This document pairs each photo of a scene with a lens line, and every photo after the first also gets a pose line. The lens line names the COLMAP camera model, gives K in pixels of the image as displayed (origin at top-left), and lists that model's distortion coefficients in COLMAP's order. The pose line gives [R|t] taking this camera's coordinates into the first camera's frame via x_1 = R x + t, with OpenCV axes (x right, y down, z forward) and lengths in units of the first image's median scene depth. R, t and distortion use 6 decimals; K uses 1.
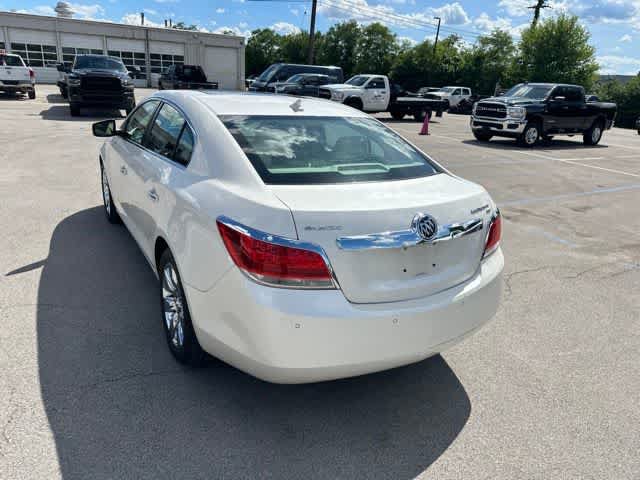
lens RADIAL K [[455.2, 0, 320.0], [0, 455.2, 240.0], [0, 0, 1]] dist [0.023682, -0.026816]
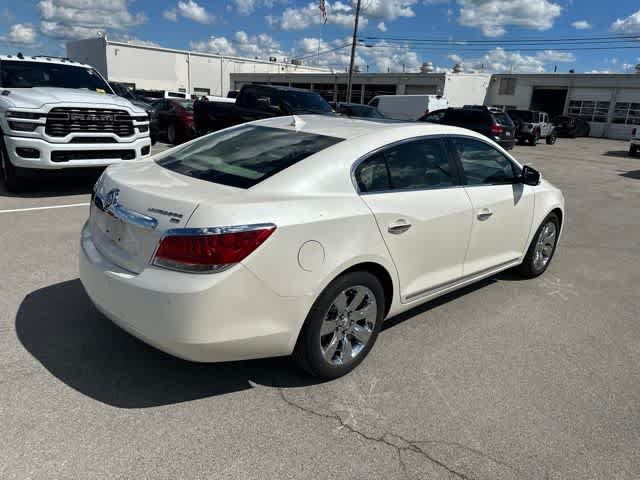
lens RADIAL K [[455.2, 0, 320.0], [0, 455.2, 240.0], [0, 0, 1]] dist [0.023682, -0.026816]
pose [[0.226084, 0.249939, -0.941497, 0.153523], [-0.374441, 0.914562, 0.152873, -0.032427], [0.899266, 0.317973, 0.300355, 0.119038]]
